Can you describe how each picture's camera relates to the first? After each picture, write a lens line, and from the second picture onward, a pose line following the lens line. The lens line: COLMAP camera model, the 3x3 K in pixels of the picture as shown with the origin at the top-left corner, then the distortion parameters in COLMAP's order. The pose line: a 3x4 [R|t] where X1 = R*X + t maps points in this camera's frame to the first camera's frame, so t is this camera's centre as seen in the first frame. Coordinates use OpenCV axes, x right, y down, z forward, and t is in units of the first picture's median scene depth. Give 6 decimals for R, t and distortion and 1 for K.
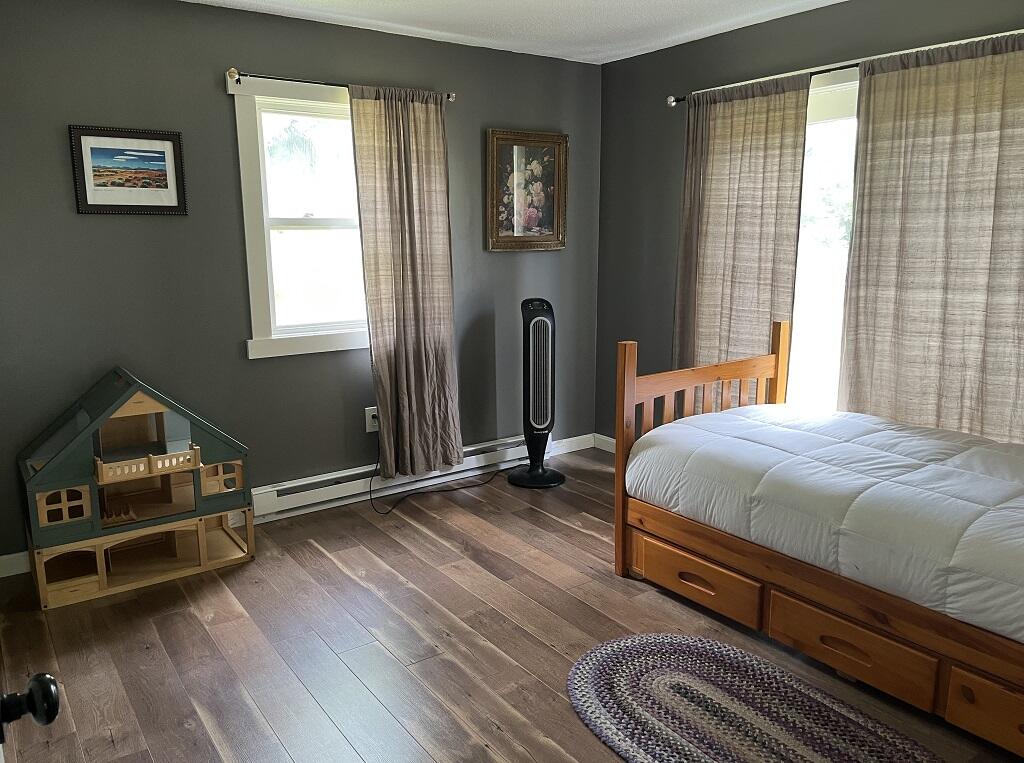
lens RADIAL K [[780.5, 0, 507.2], [0, 780.5, 388.1], [0, 0, 1]] dist [0.067818, -0.102656]
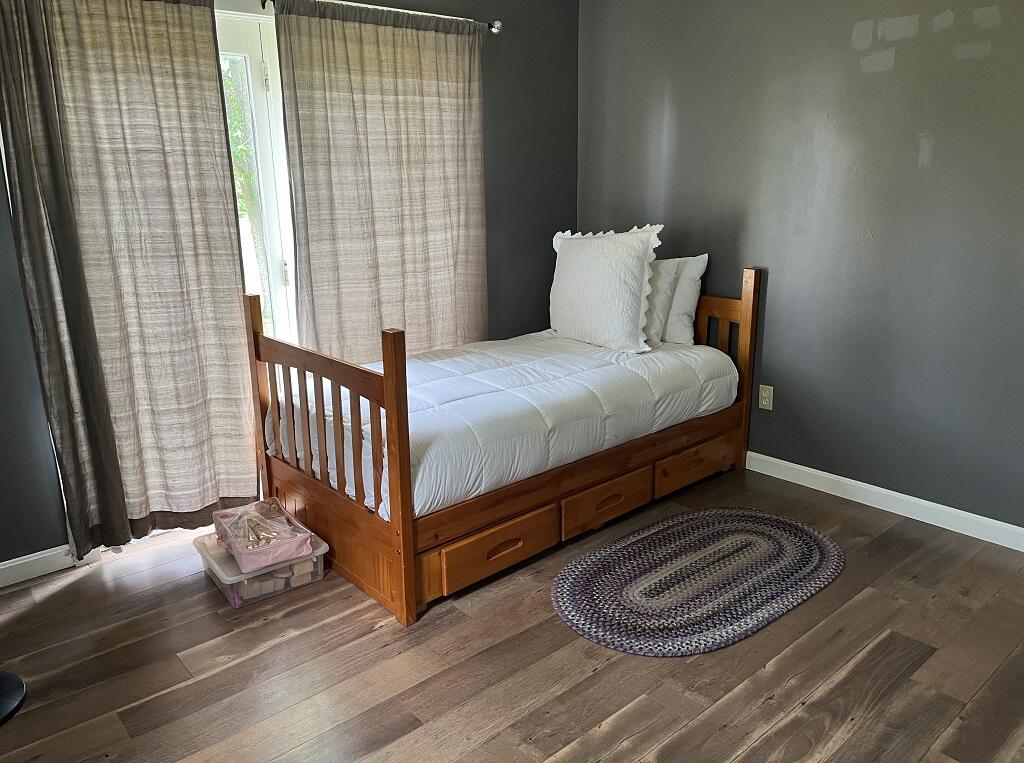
lens RADIAL K [[771.1, 0, 512.0], [0, 771.1, 381.5], [0, 0, 1]] dist [0.036288, 0.000384]
pose [[-0.096157, -0.249346, 0.963629, -0.620181], [0.219259, 0.939029, 0.264859, -0.194192], [-0.970917, 0.236752, -0.035623, 0.971556]]
